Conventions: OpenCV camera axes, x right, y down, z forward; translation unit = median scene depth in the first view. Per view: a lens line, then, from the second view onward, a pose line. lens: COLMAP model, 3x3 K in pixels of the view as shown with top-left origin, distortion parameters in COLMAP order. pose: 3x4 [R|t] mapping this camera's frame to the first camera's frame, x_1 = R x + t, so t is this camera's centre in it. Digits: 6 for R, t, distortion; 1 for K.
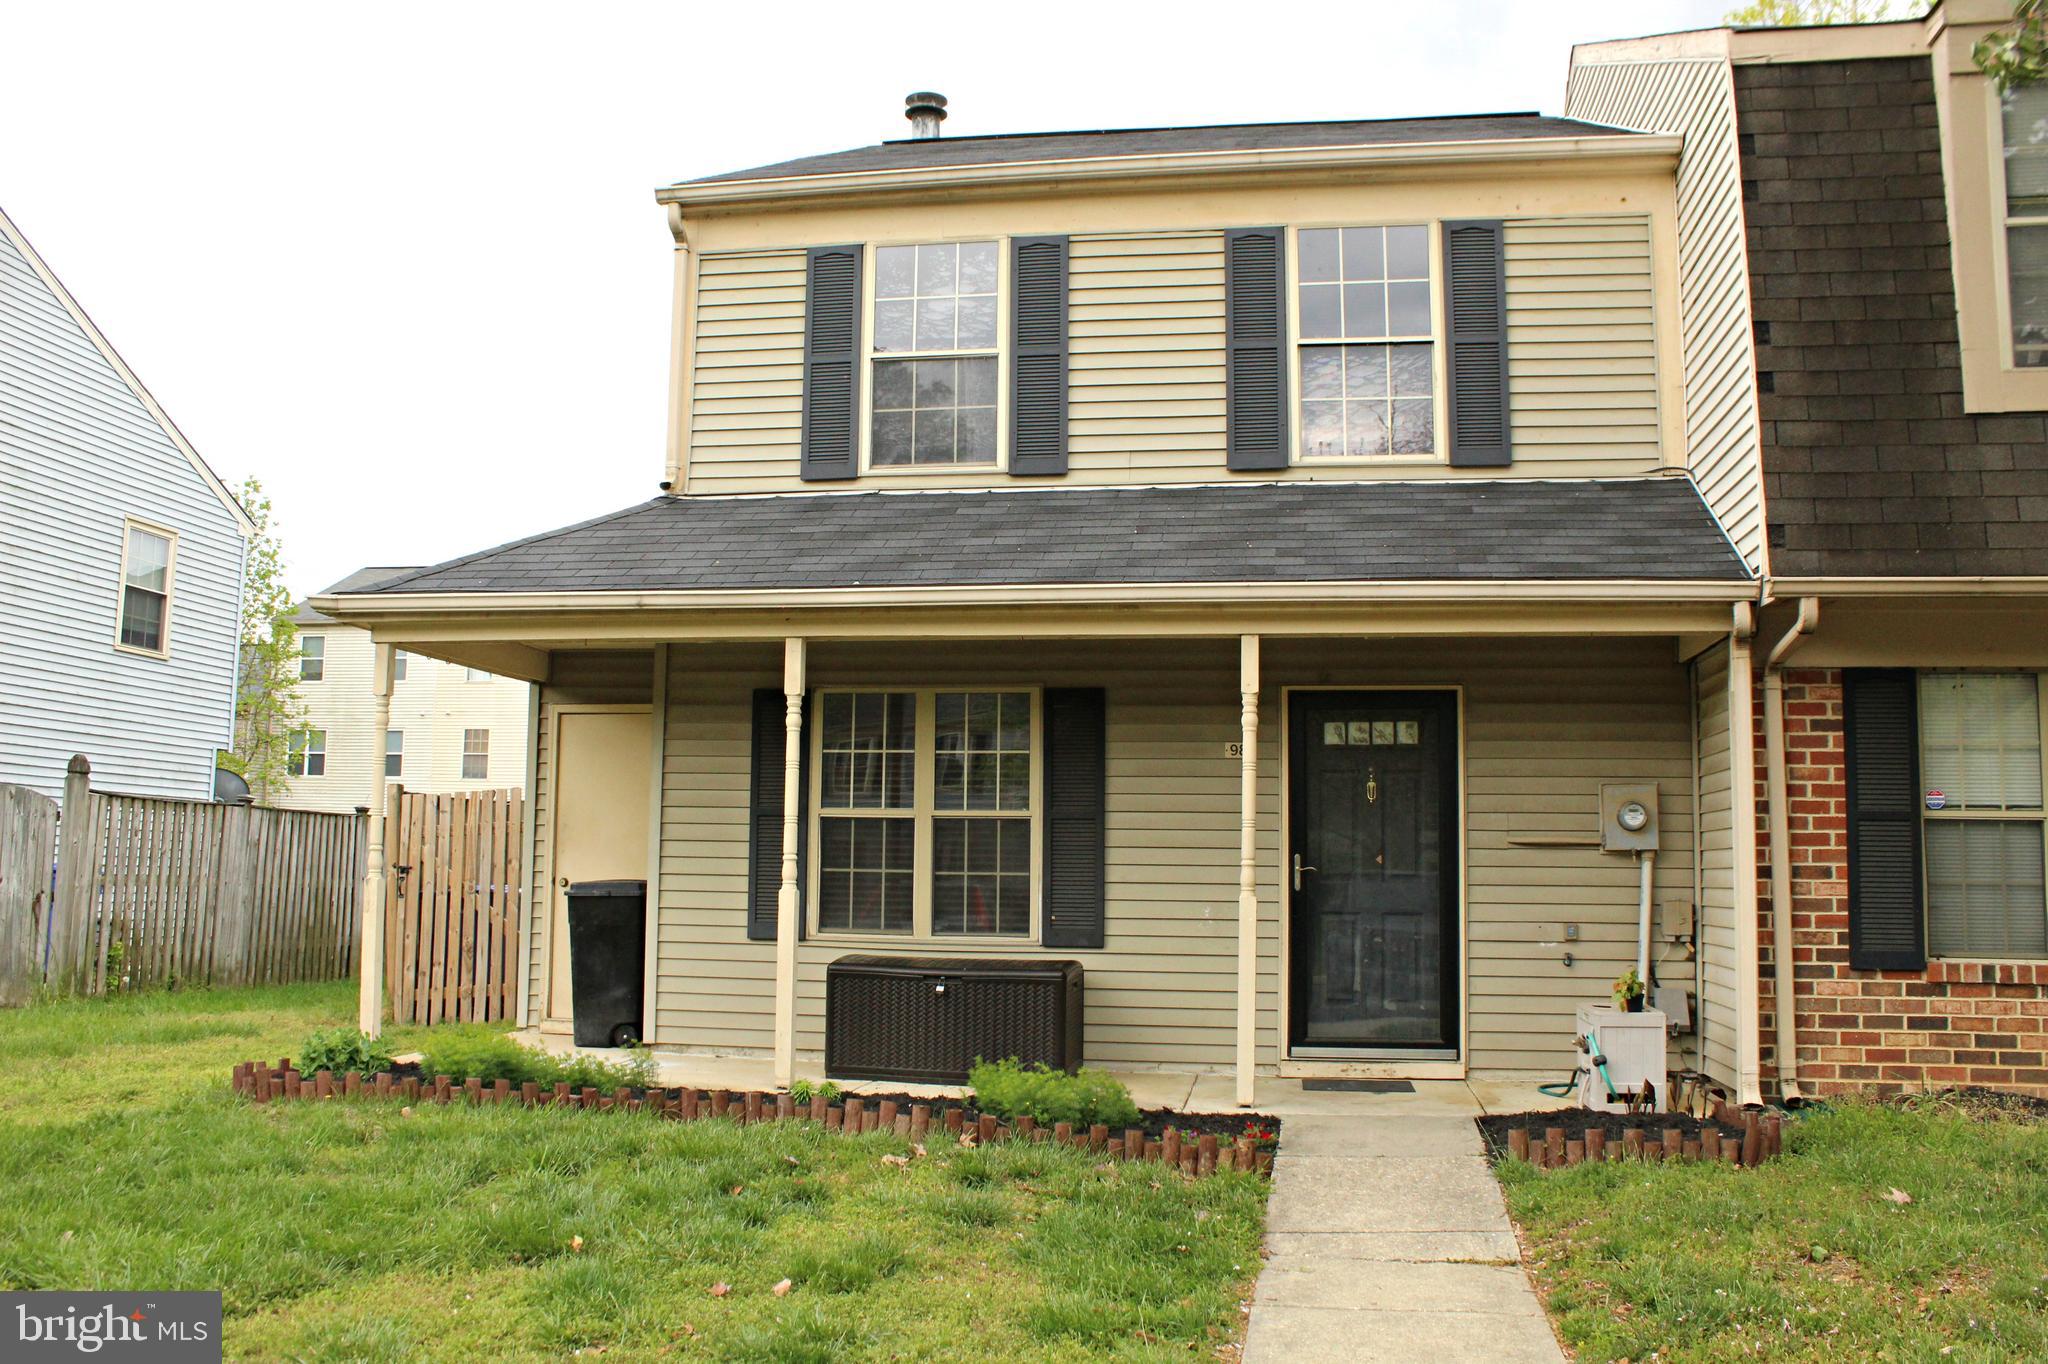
lens RADIAL K [[1680.7, 0, 1024.0], [0, 1680.7, 682.0], [0, 0, 1]] dist [-0.175667, 0.161965]
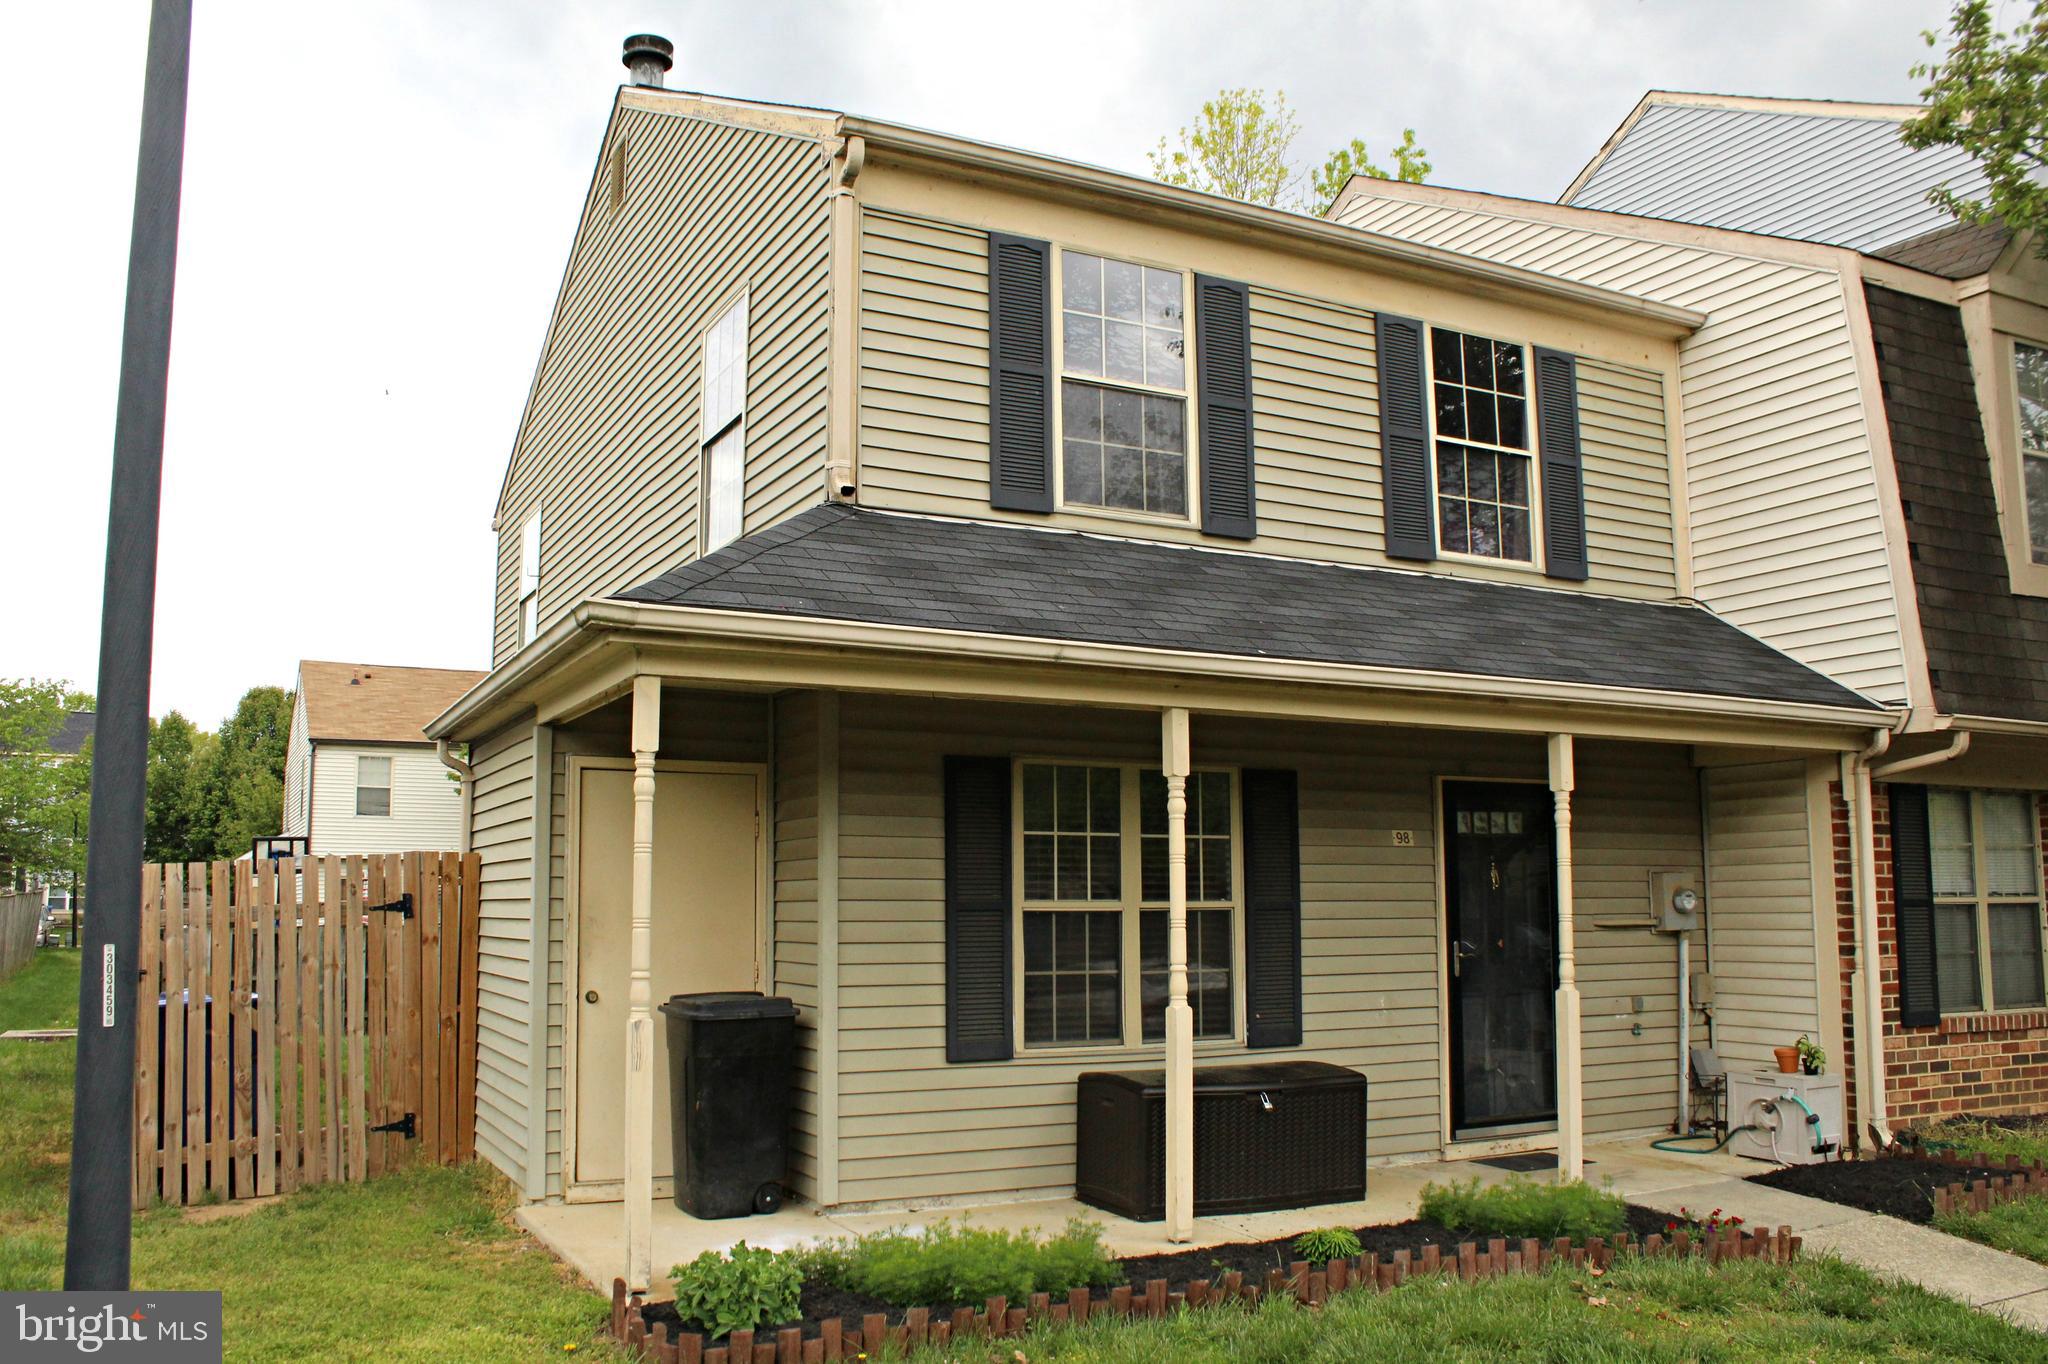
lens RADIAL K [[1680.7, 0, 1024.0], [0, 1680.7, 682.0], [0, 0, 1]] dist [-0.175667, 0.161965]
pose [[0.807531, 0.064659, 0.586271, -0.639250], [-0.055407, 0.997894, -0.033739, -0.006129], [-0.587217, -0.005238, 0.809412, 0.326903]]
